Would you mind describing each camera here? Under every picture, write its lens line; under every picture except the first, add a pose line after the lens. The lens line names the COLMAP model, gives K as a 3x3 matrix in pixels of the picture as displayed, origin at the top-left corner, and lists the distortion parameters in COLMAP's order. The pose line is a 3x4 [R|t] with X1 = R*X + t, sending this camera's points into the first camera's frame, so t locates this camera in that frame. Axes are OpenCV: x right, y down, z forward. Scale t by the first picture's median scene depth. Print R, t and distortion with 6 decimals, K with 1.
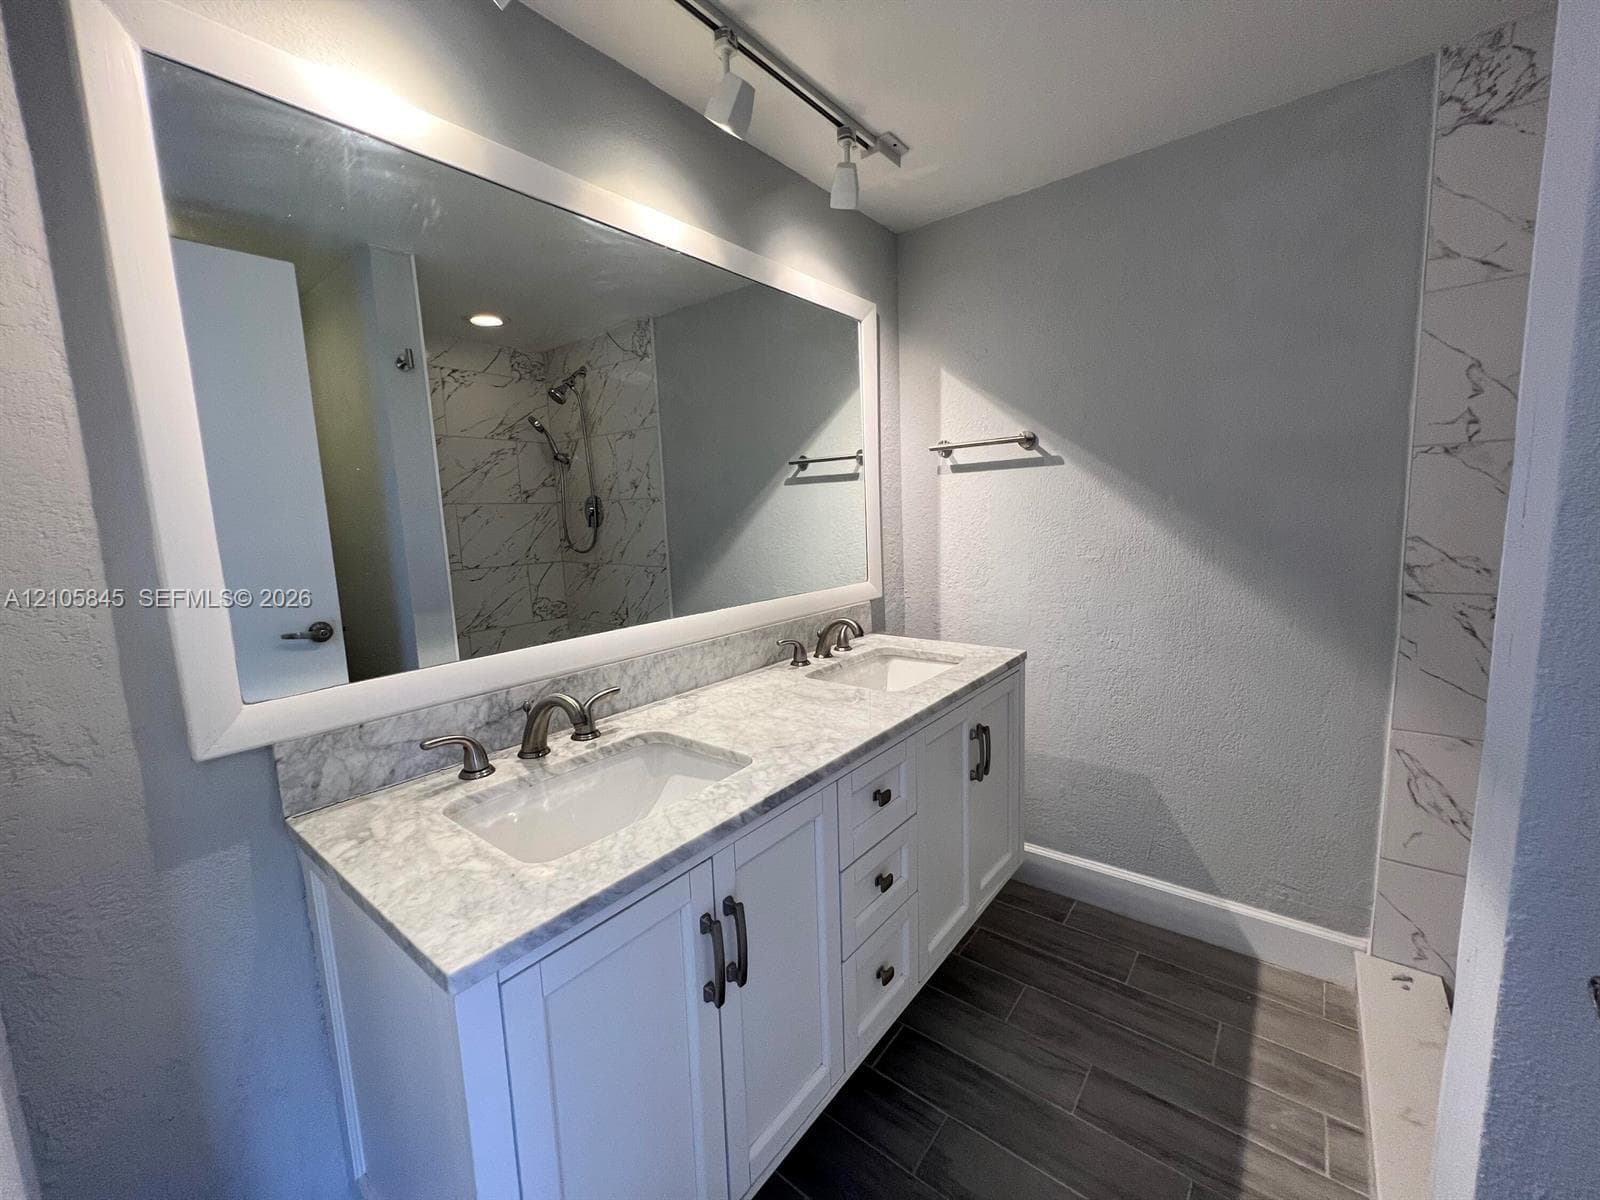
lens RADIAL K [[636.9, 0, 798.1], [0, 636.9, 597.1], [0, 0, 1]] dist [-0.001142, 0.000579]
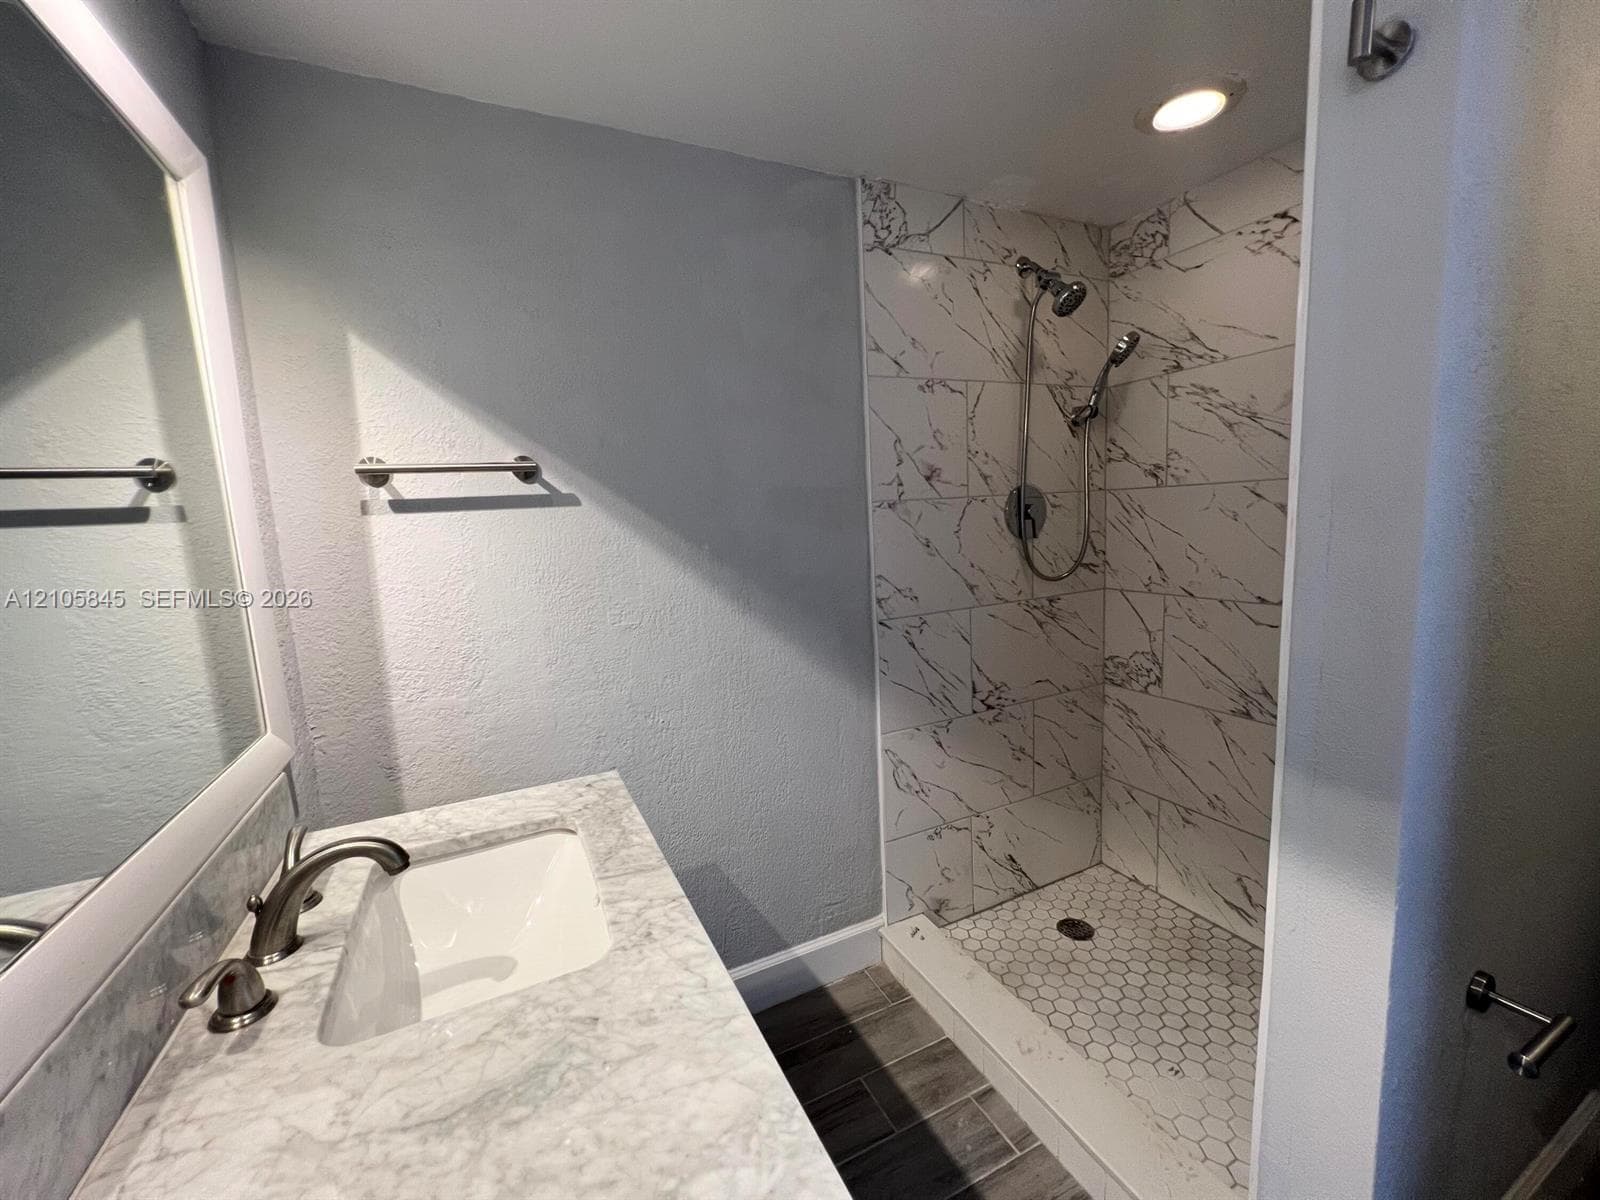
lens RADIAL K [[636.9, 0, 797.2], [0, 636.9, 600.1], [0, 0, 1]] dist [-0.001142, 0.000579]
pose [[0.443885, -0.101069, 0.890366, -0.168435], [0.149771, 0.988010, 0.037485, -0.105157], [-0.883479, 0.116712, 0.453700, 0.532125]]
